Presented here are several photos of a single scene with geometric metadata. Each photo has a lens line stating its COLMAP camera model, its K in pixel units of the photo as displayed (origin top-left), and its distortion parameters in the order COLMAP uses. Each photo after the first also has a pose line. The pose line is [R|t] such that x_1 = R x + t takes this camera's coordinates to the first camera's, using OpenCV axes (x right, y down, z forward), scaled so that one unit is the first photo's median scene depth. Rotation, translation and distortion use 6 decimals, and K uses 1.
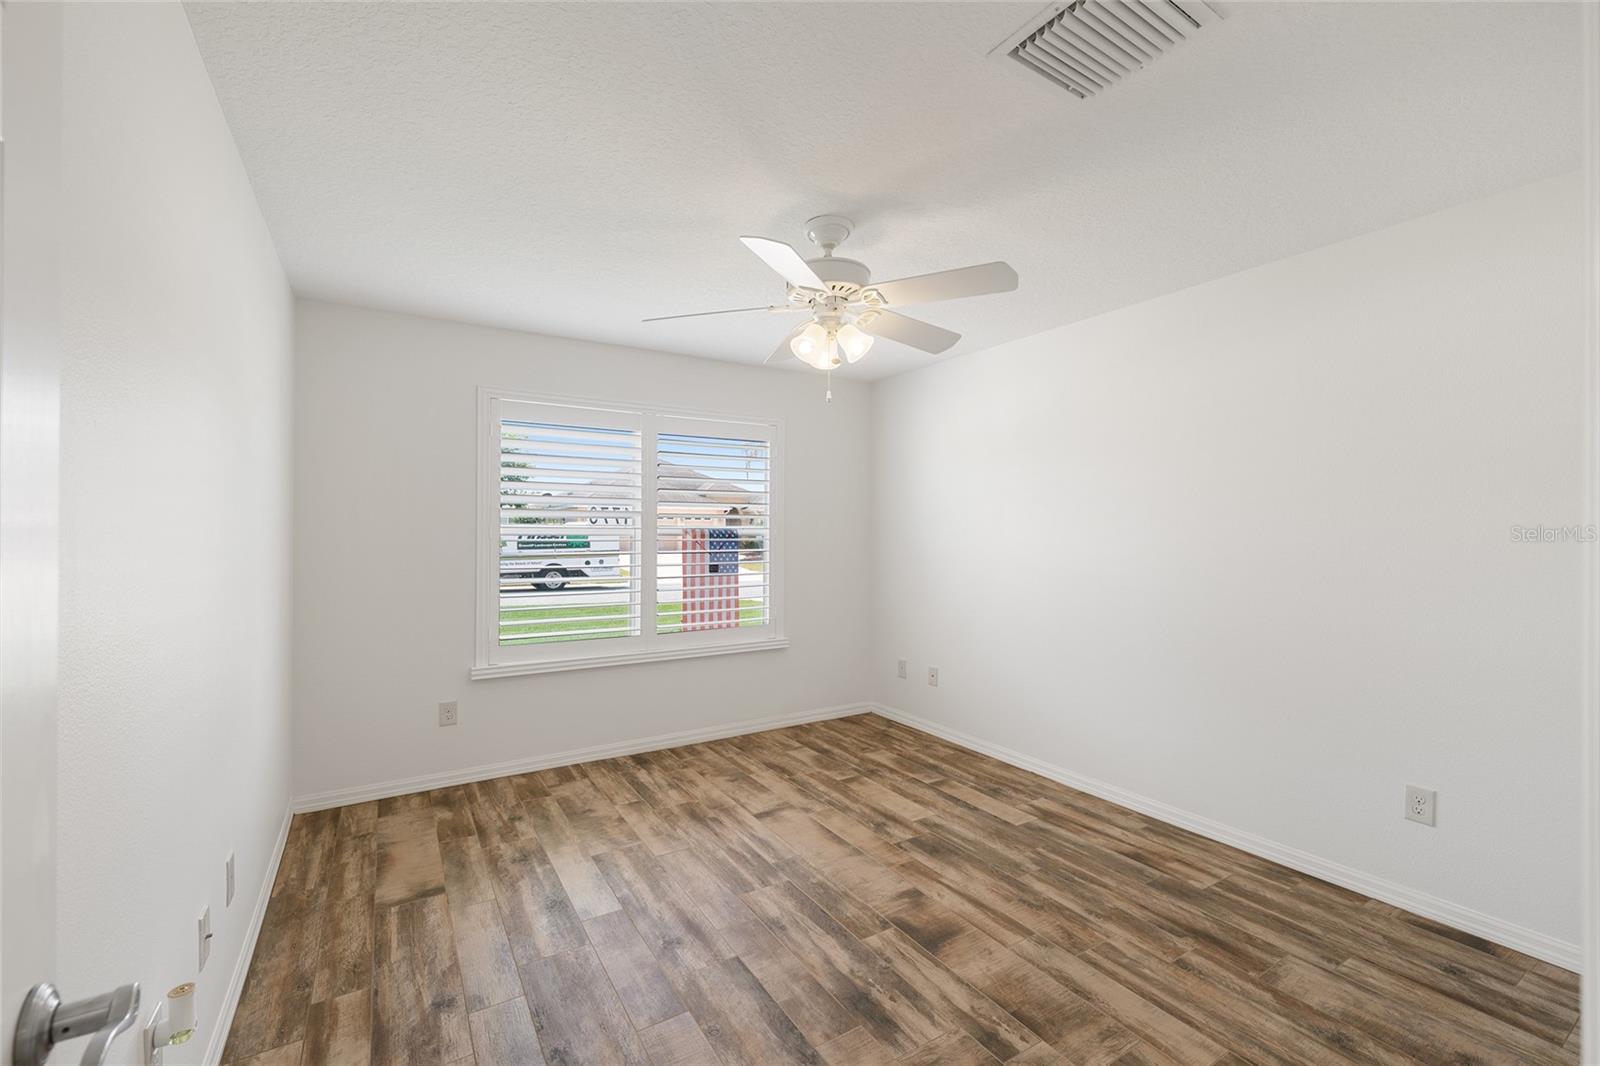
lens RADIAL K [[662.3, 0, 799.4], [0, 662.3, 527.2], [0, 0, 1]] dist [-0.001468, 0.000046]
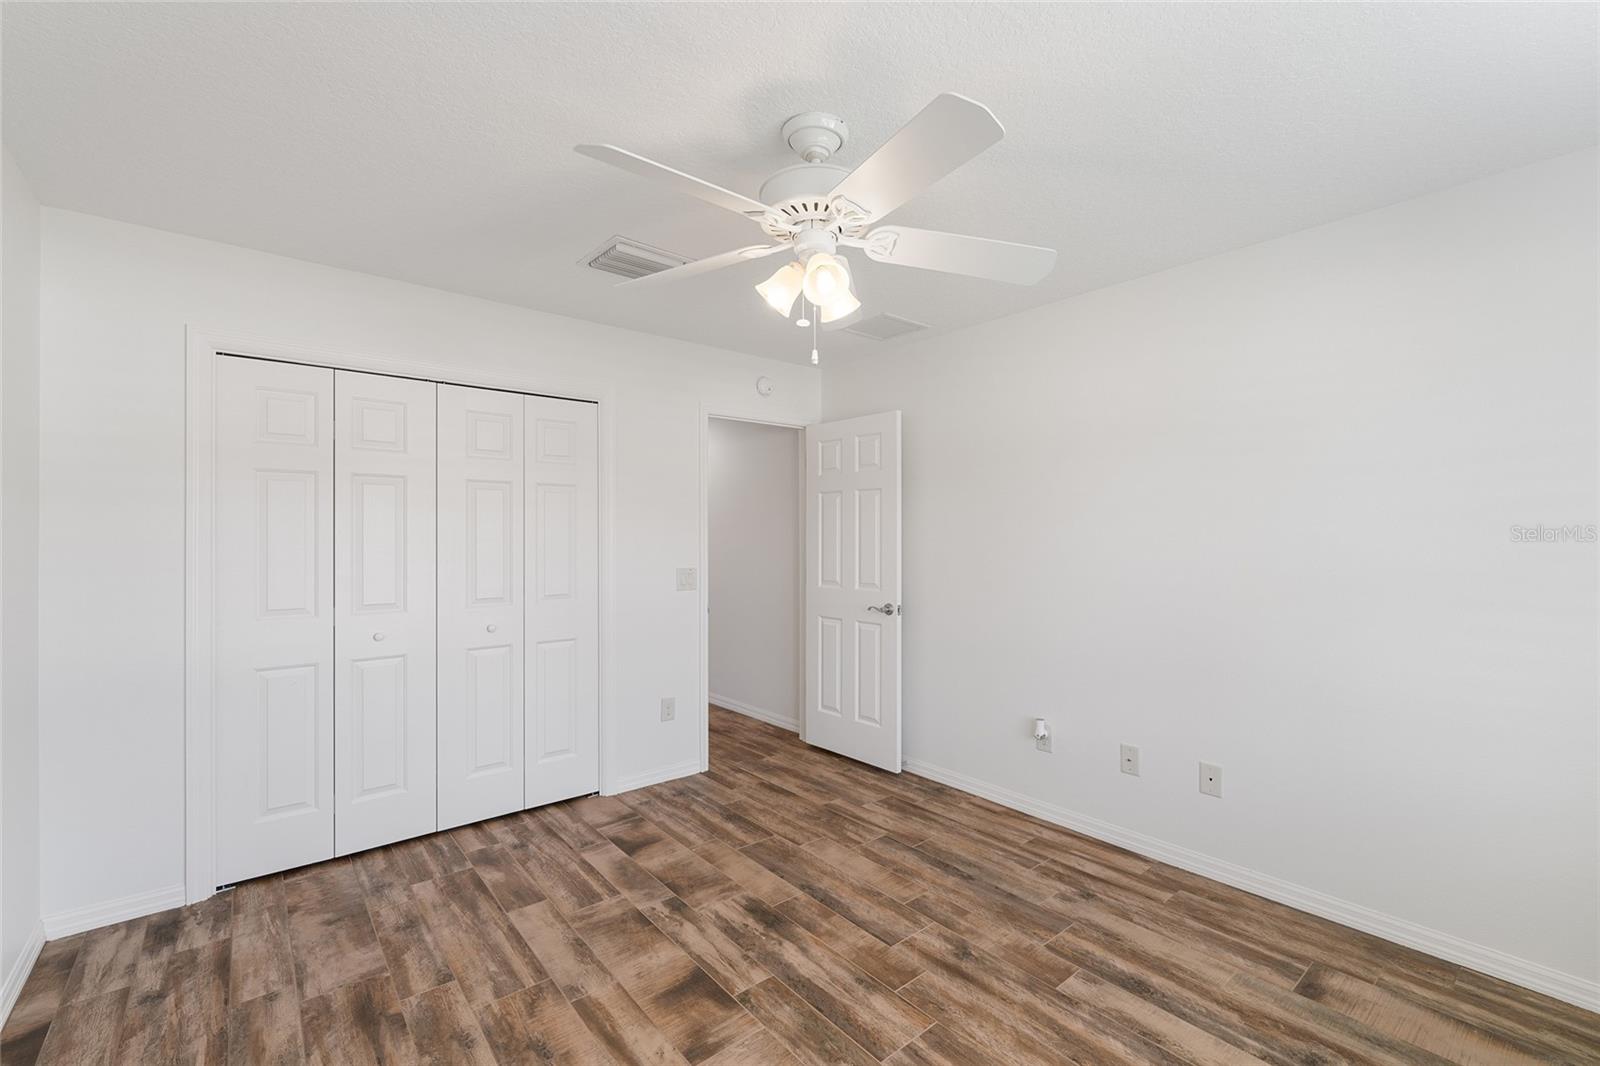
lens RADIAL K [[662.3, 0, 799.4], [0, 662.3, 527.2], [0, 0, 1]] dist [-0.001468, 0.000046]
pose [[-0.990589, -0.002016, -0.136853, 0.190603], [0.001103, 0.999741, -0.022712, 0.014280], [0.136864, -0.022650, -0.990331, 2.011147]]
